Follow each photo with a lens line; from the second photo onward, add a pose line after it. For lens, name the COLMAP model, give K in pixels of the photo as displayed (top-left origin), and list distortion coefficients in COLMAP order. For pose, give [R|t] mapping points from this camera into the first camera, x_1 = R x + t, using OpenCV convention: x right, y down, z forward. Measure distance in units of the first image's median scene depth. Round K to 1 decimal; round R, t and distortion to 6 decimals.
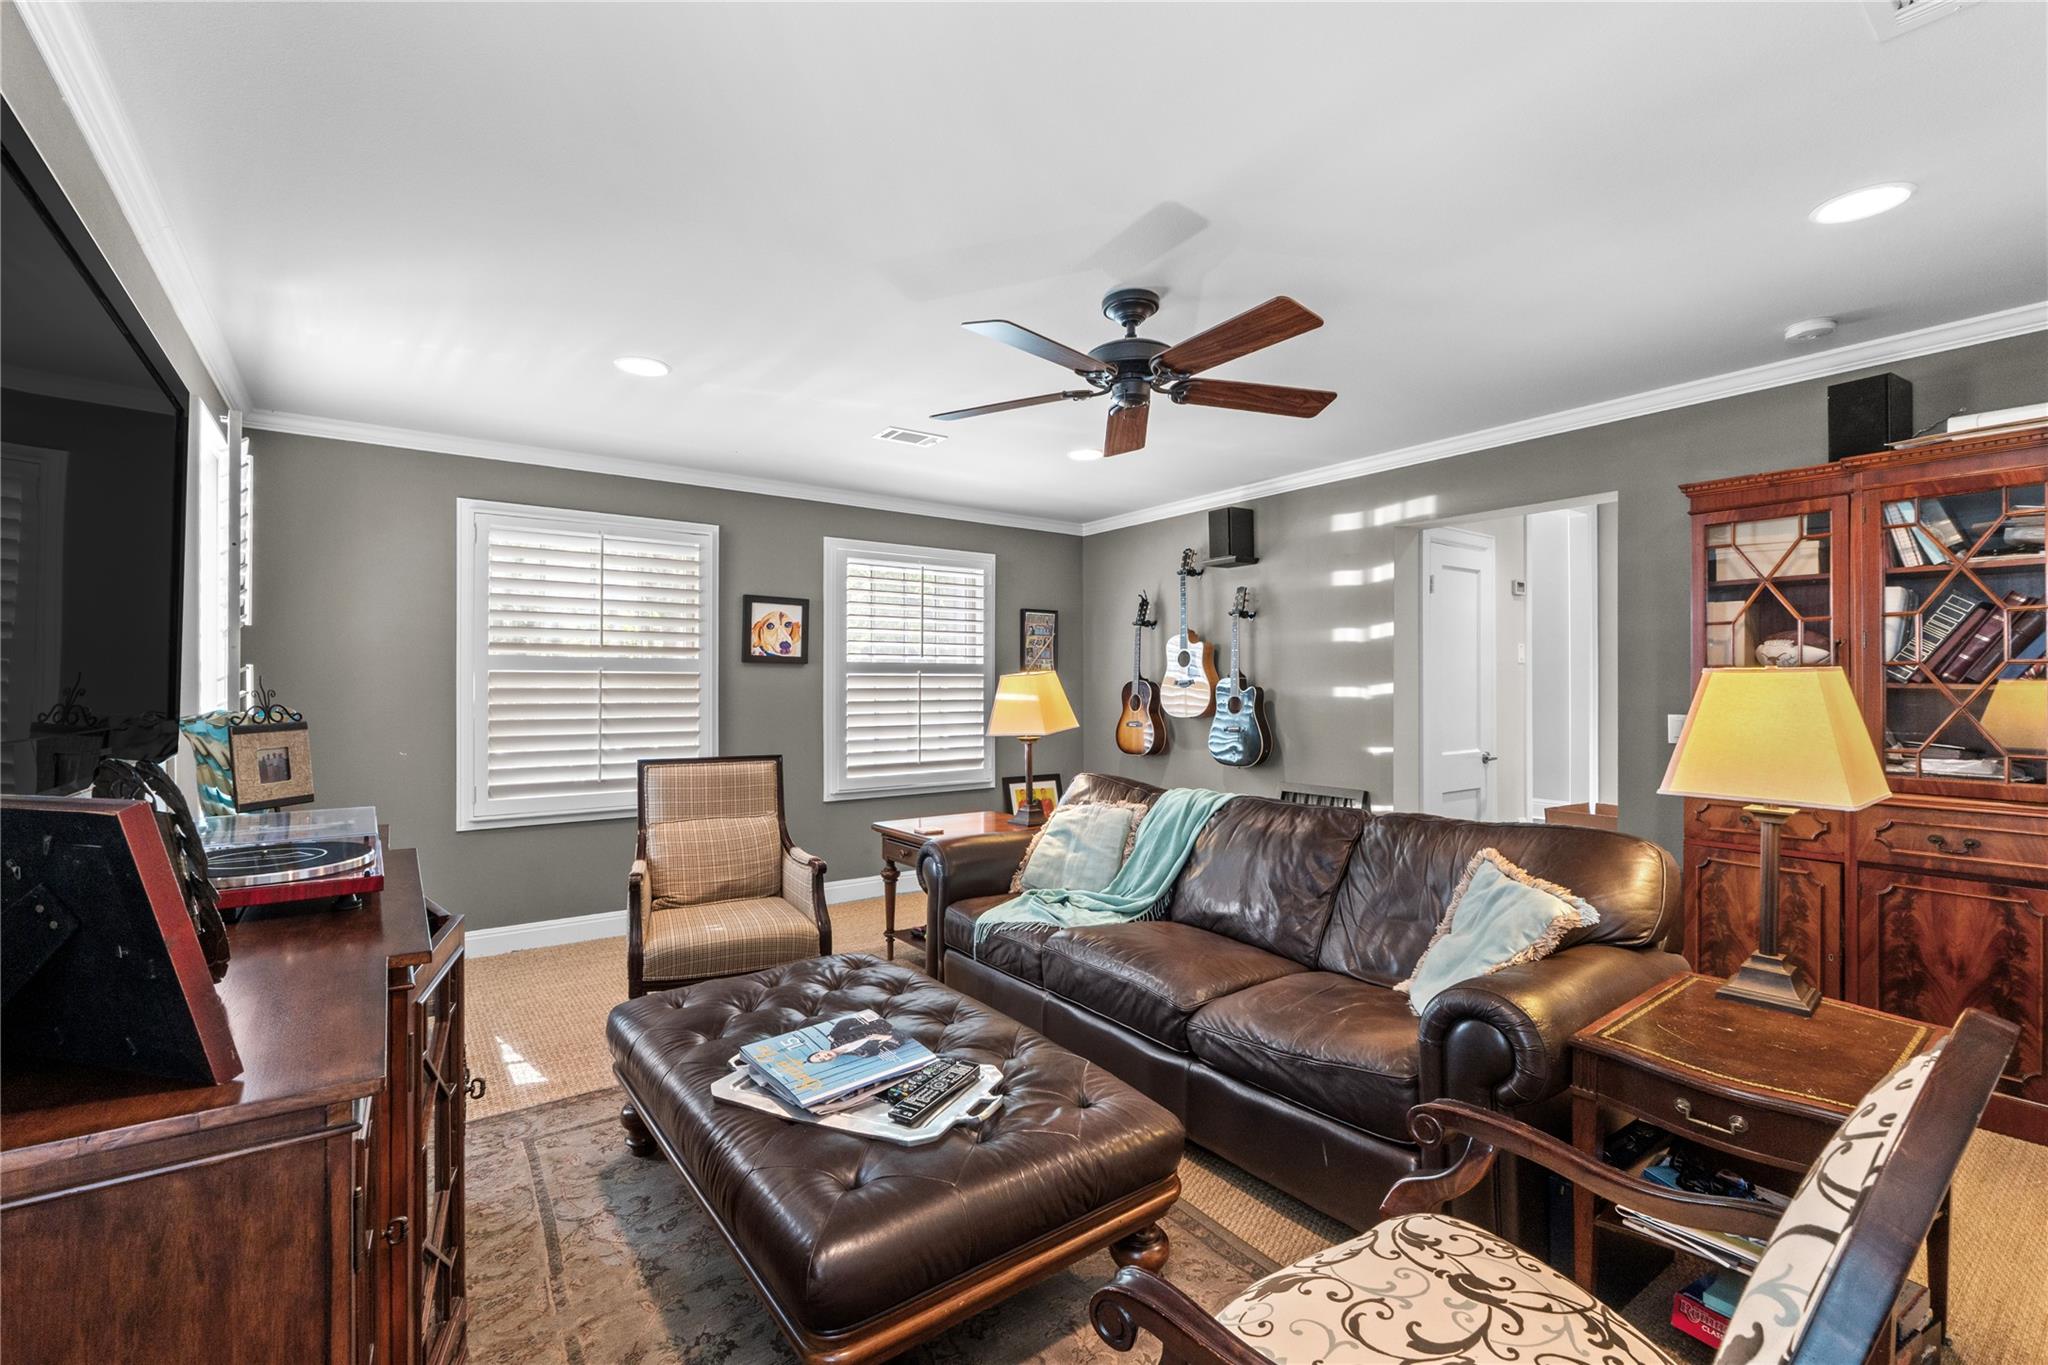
lens RADIAL K [[886.5, 0, 1026.8], [0, 886.5, 682.4], [0, 0, 1]] dist [-0.008894, 0.001072]
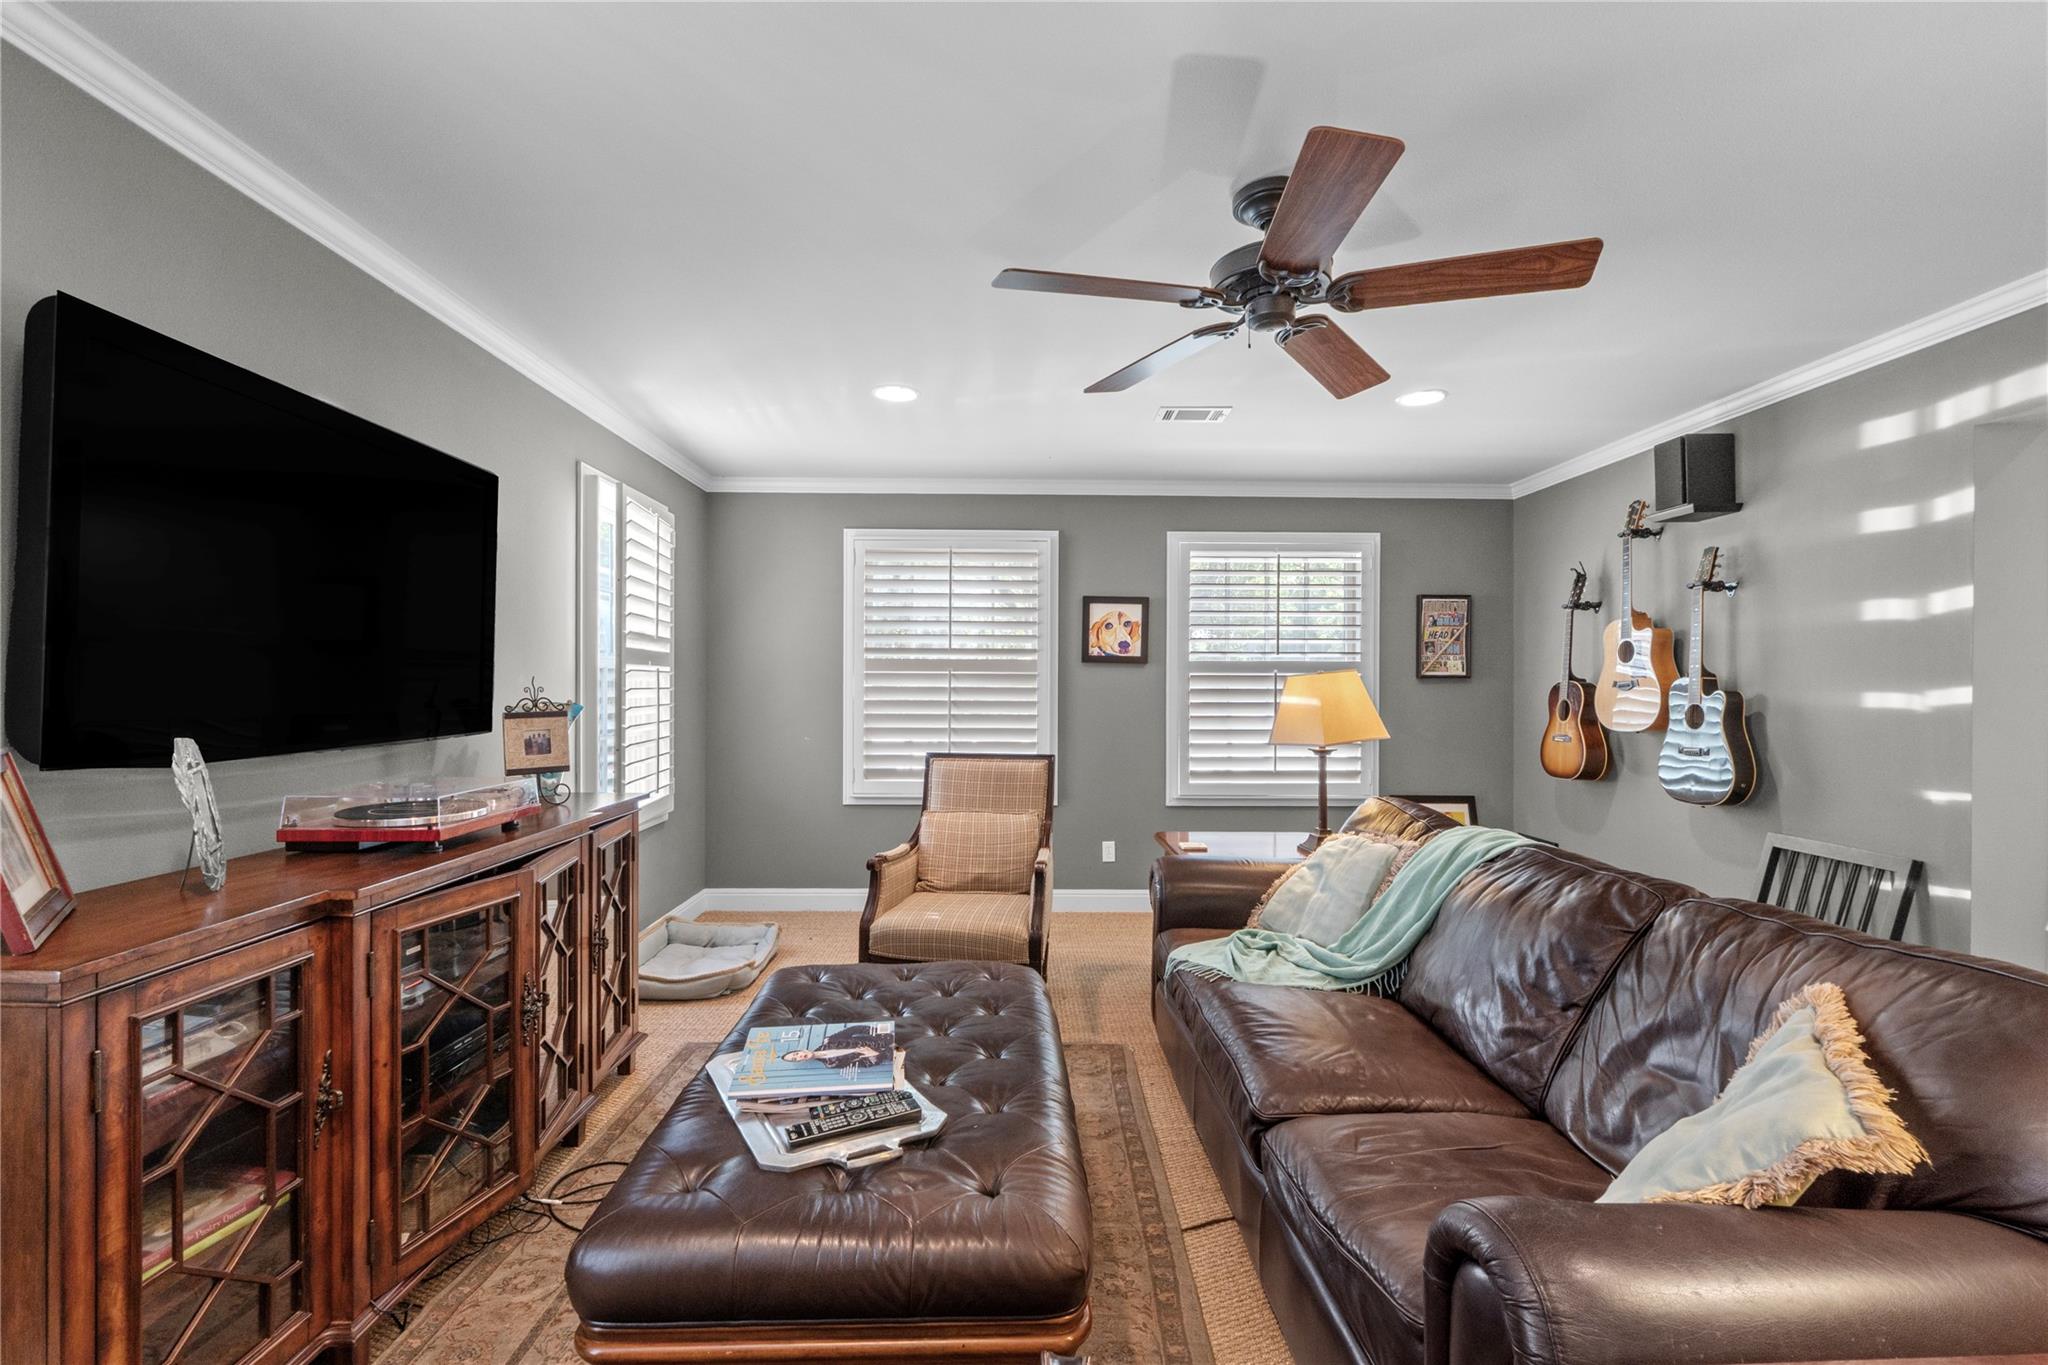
lens RADIAL K [[886.5, 0, 1031.9], [0, 886.5, 684.6], [0, 0, 1]] dist [-0.008894, 0.001072]
pose [[0.815563, 0.004276, -0.578653, 0.233065], [-0.002841, 0.999990, 0.003385, -0.000516], [0.578662, -0.001116, 0.815567, 0.139959]]
